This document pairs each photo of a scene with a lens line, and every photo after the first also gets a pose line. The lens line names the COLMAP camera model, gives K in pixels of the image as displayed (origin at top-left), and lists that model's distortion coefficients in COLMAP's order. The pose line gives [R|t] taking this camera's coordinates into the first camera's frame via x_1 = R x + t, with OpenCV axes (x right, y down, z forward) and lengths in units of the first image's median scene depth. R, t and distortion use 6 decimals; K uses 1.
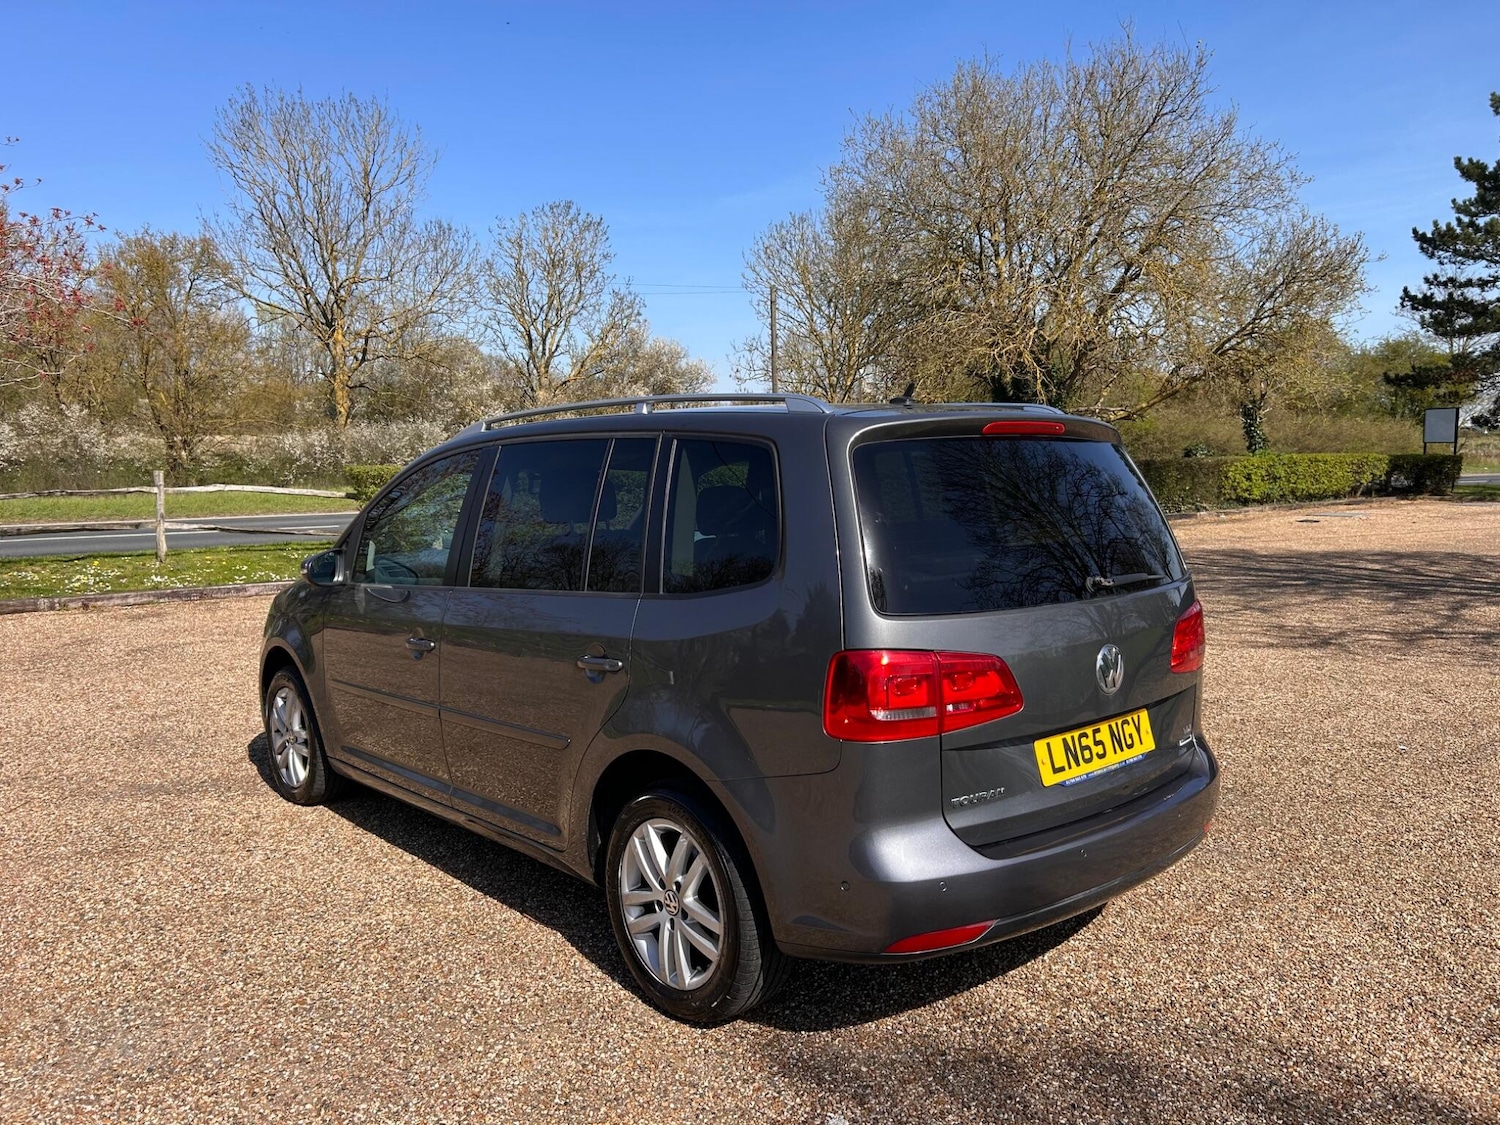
lens RADIAL K [[1132.6, 0, 739.9], [0, 1132.6, 570.6], [0, 0, 1]] dist [0.050858, -0.054890]
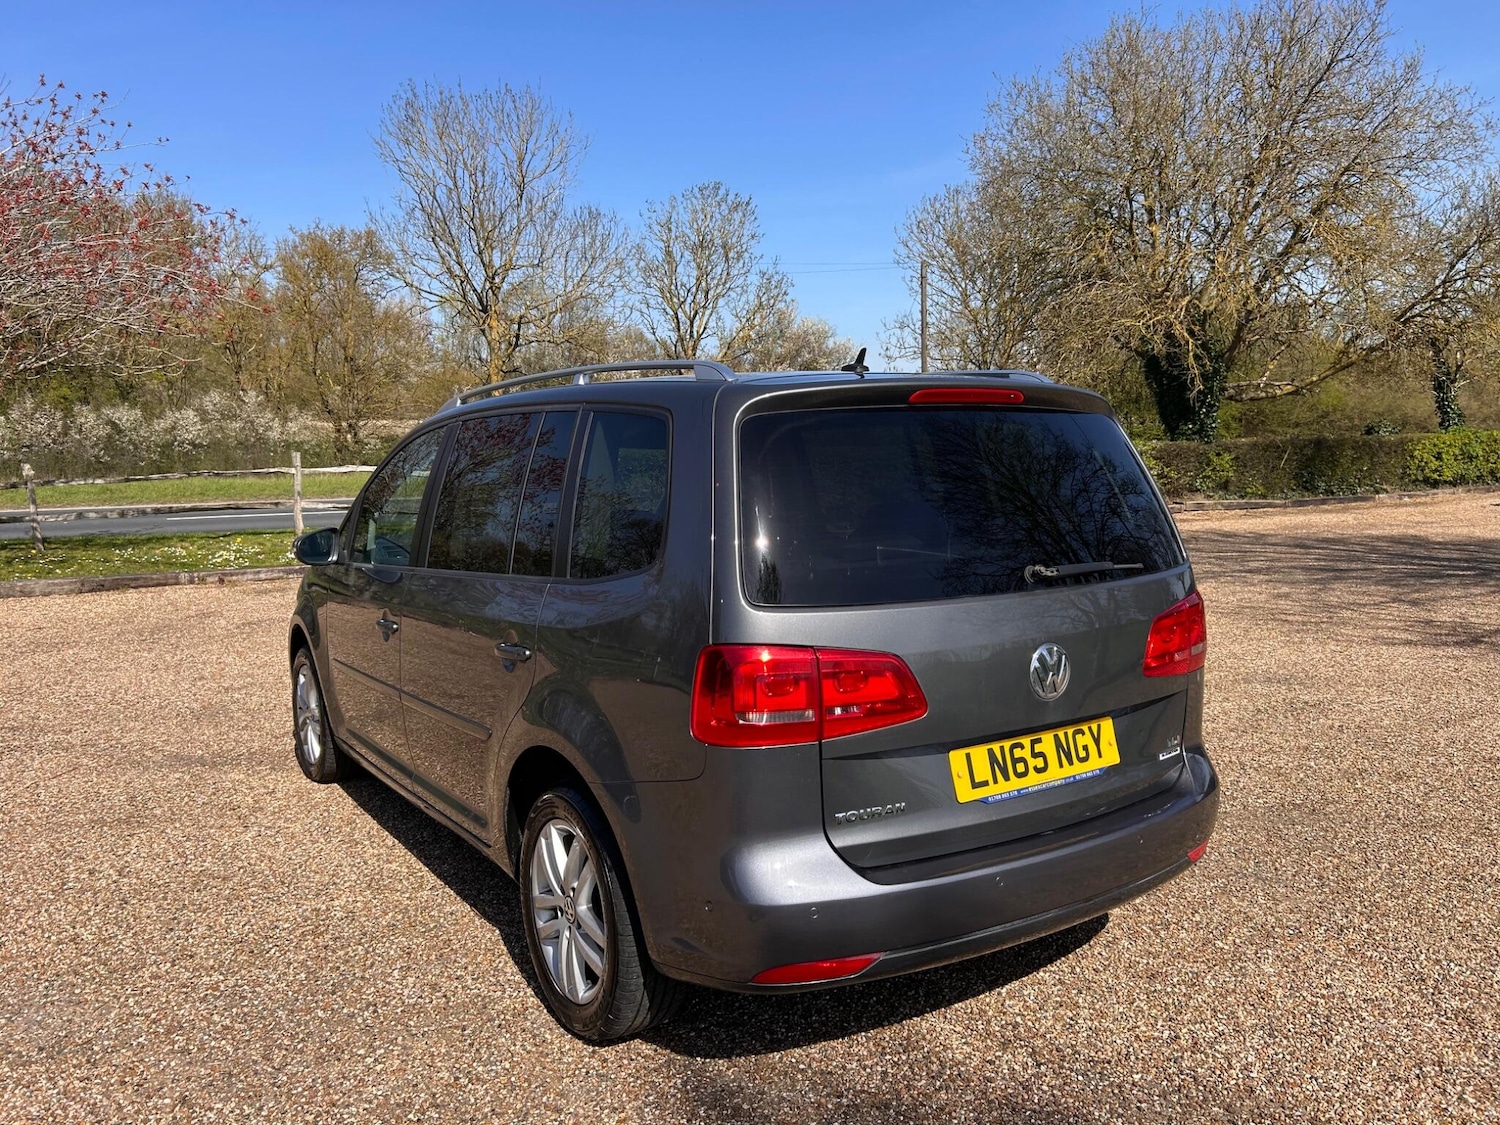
lens RADIAL K [[1132.6, 0, 739.9], [0, 1132.6, 570.6], [0, 0, 1]] dist [0.050858, -0.054890]
pose [[0.989642, 0.012459, -0.143016, 0.031390], [-0.010147, 0.999806, 0.016883, -0.000477], [0.143199, -0.015257, 0.989576, 0.015069]]
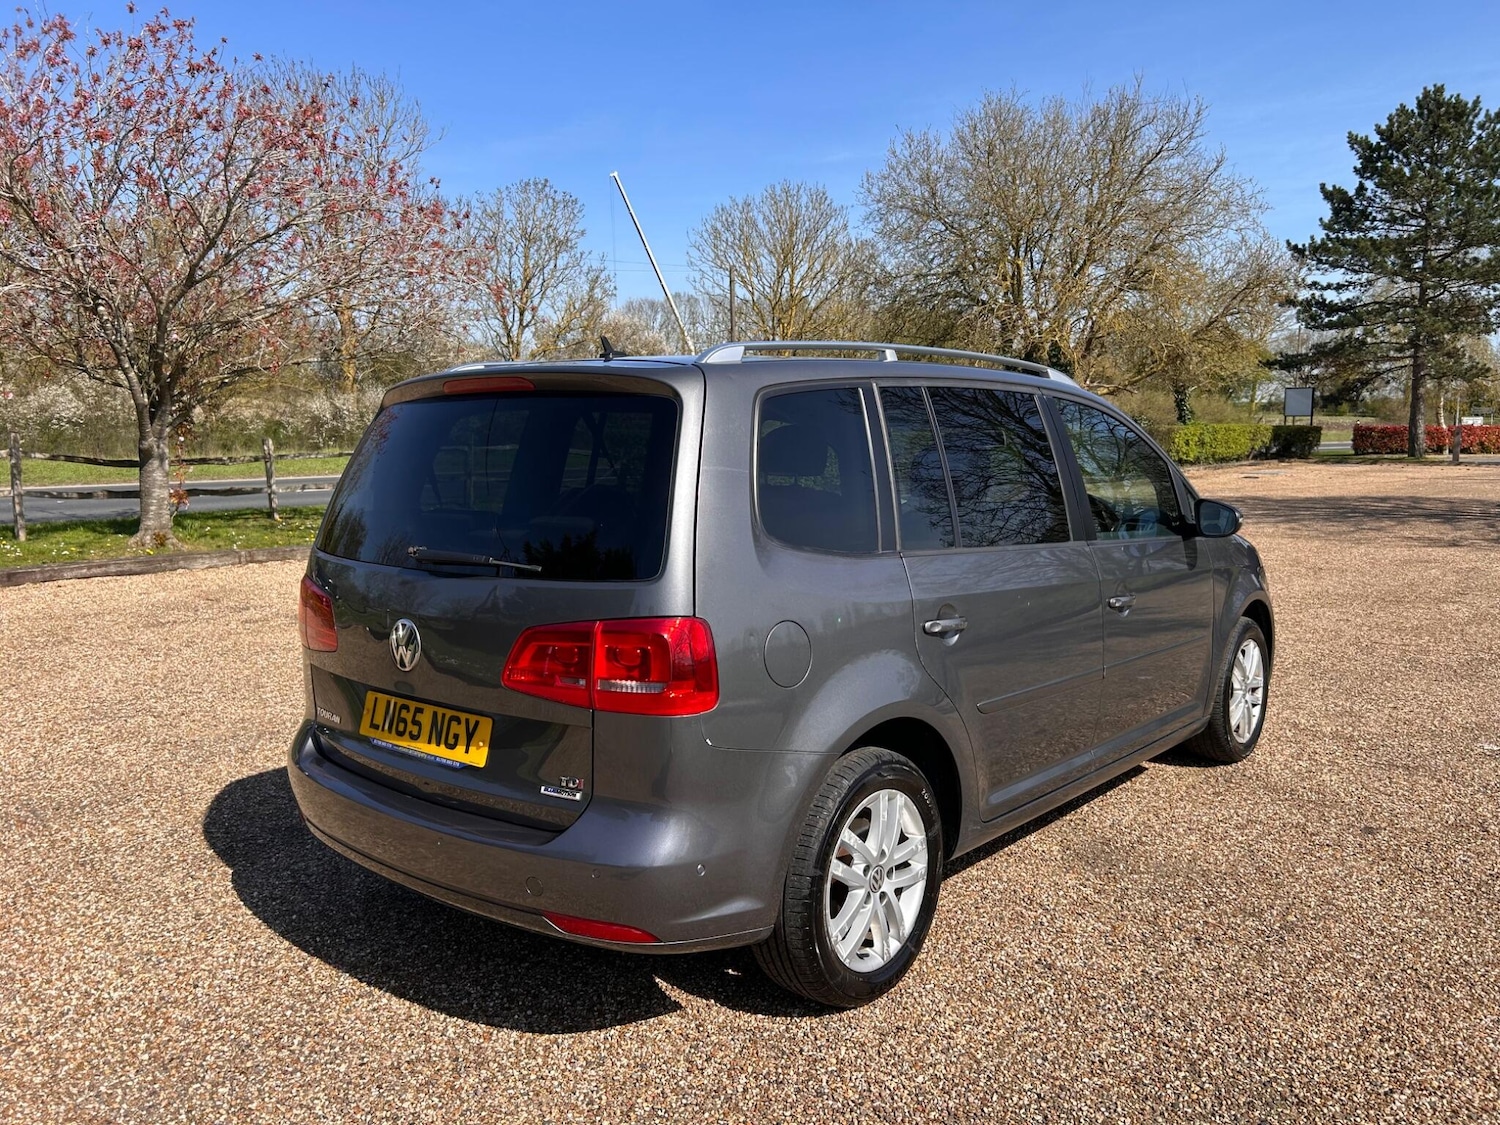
lens RADIAL K [[1132.1, 0, 761.4], [0, 1132.1, 559.9], [0, 0, 1]] dist [0.045308, -0.048050]
pose [[0.981518, -0.015792, 0.190718, -0.305152], [0.012367, 0.999740, 0.019133, 0.018835], [-0.190971, -0.016421, 0.981458, -0.144954]]
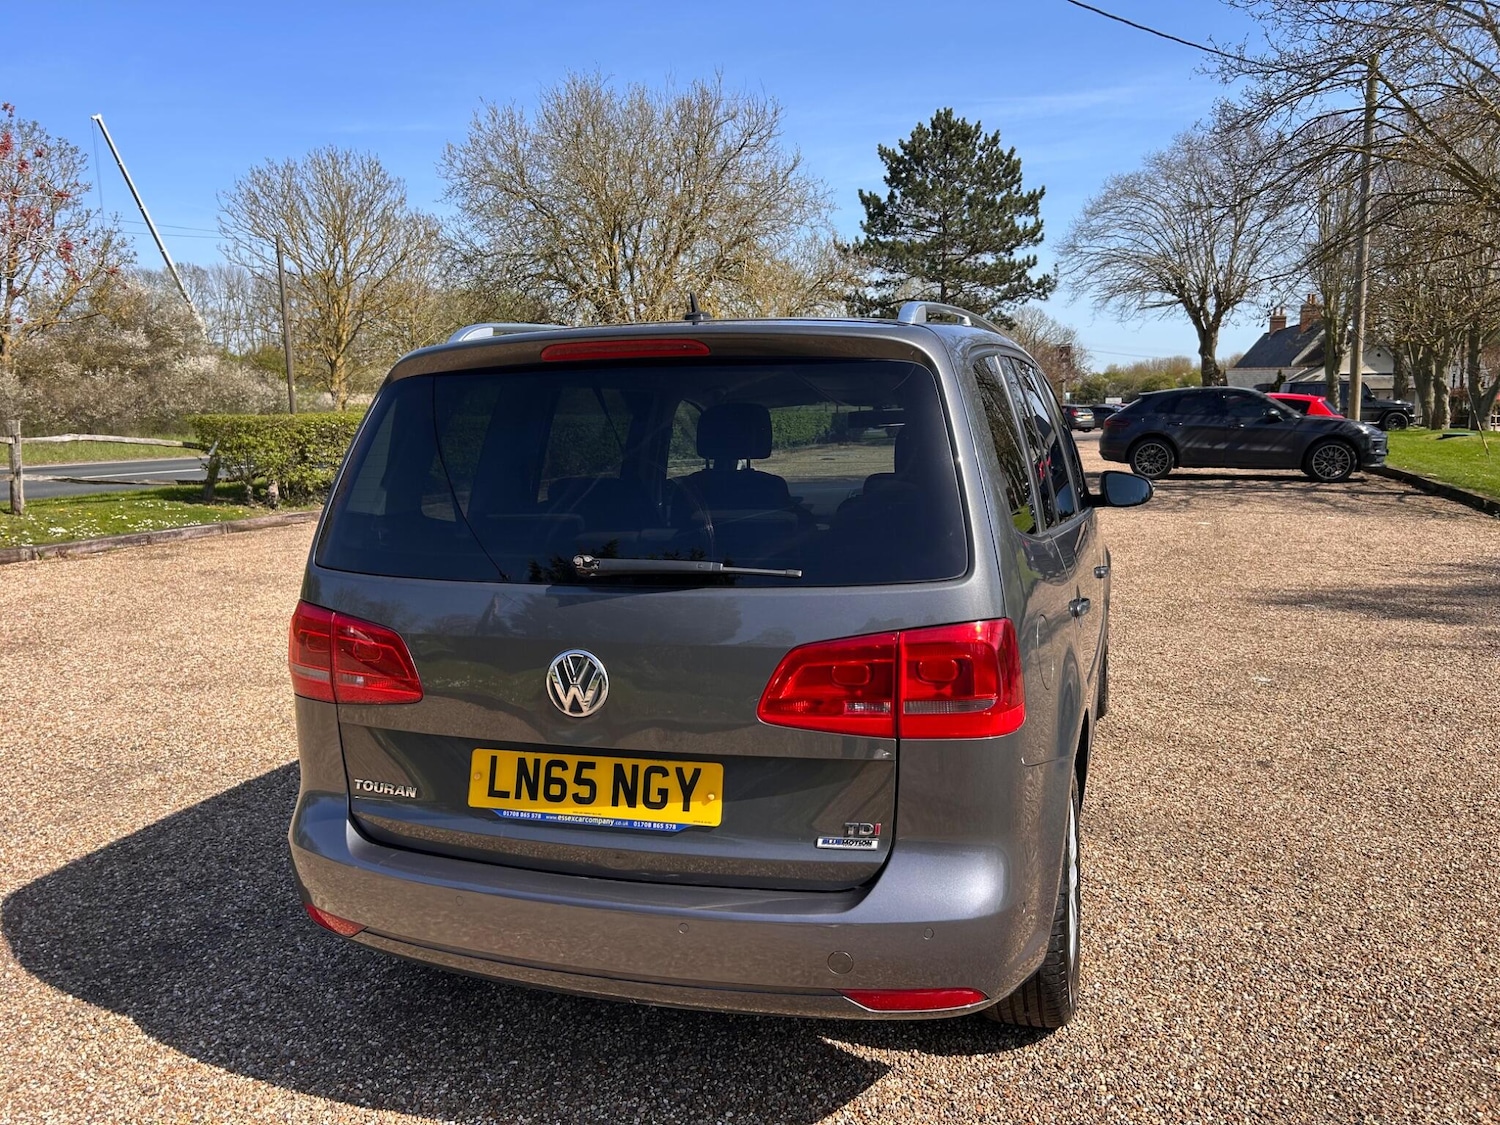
lens RADIAL K [[1132.1, 0, 761.4], [0, 1132.1, 559.9], [0, 0, 1]] dist [0.045308, -0.048050]
pose [[0.832965, -0.073804, 0.548381, -0.363764], [0.058697, 0.997258, 0.045059, 0.015945], [-0.550203, -0.005344, 0.835014, -0.100434]]
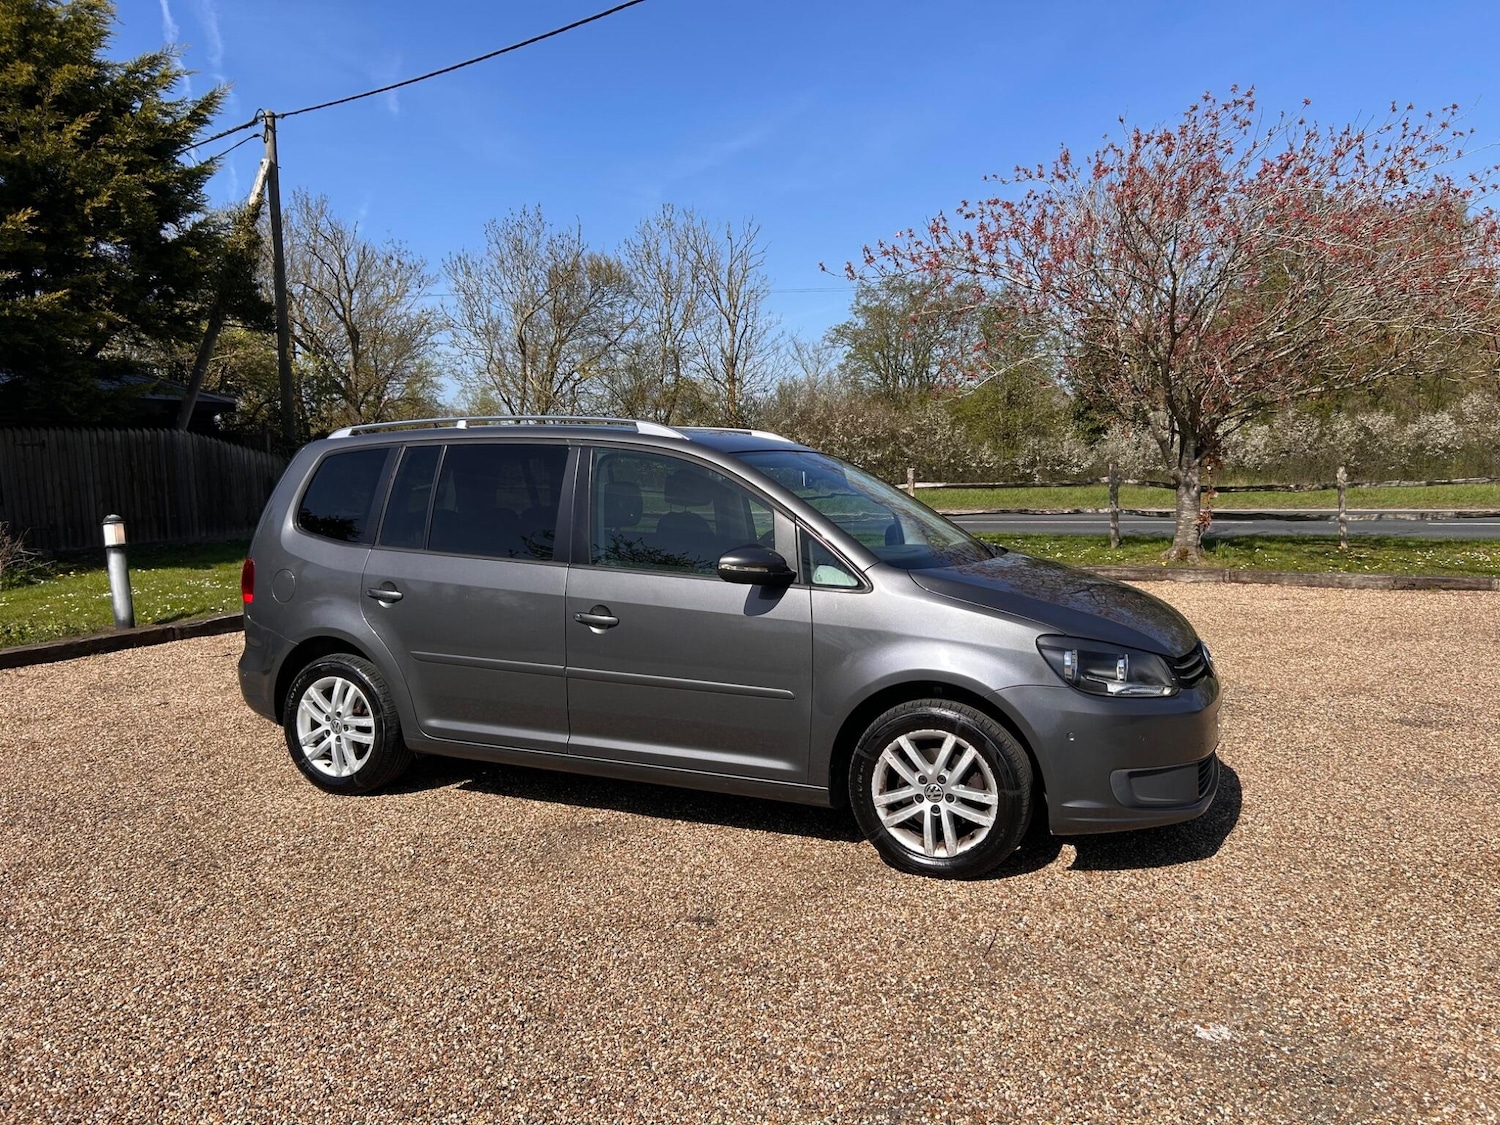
lens RADIAL K [[1126.7, 0, 756.9], [0, 1126.7, 564.8], [0, 0, 1]] dist [0.057216, -0.059416]
pose [[0.463677, 0.080556, -0.882334, -0.004036], [-0.076155, 0.995796, 0.050895, 0.006017], [0.882725, 0.043595, 0.467863, -0.046374]]
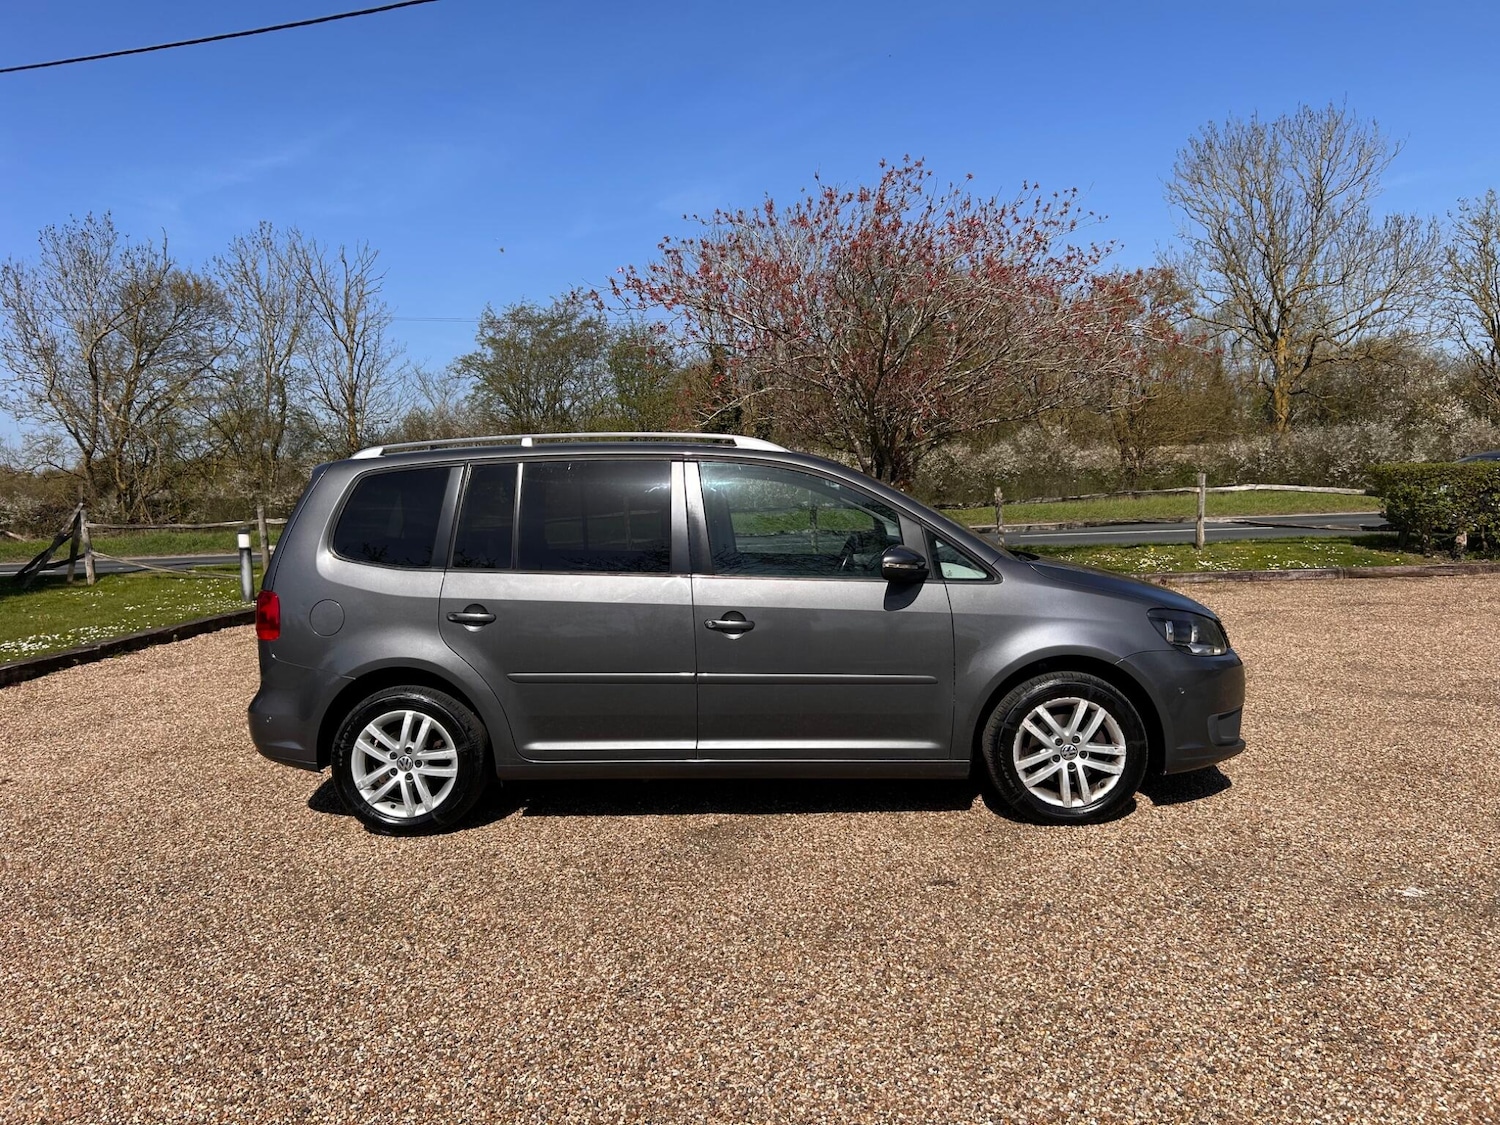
lens RADIAL K [[1128.9, 0, 743.5], [0, 1128.9, 557.8], [0, 0, 1]] dist [0.048485, -0.051086]
pose [[0.751528, 0.023313, -0.659289, -0.058875], [-0.036778, 0.999302, -0.006587, 0.017820], [0.658675, 0.029198, 0.751861, -0.140887]]
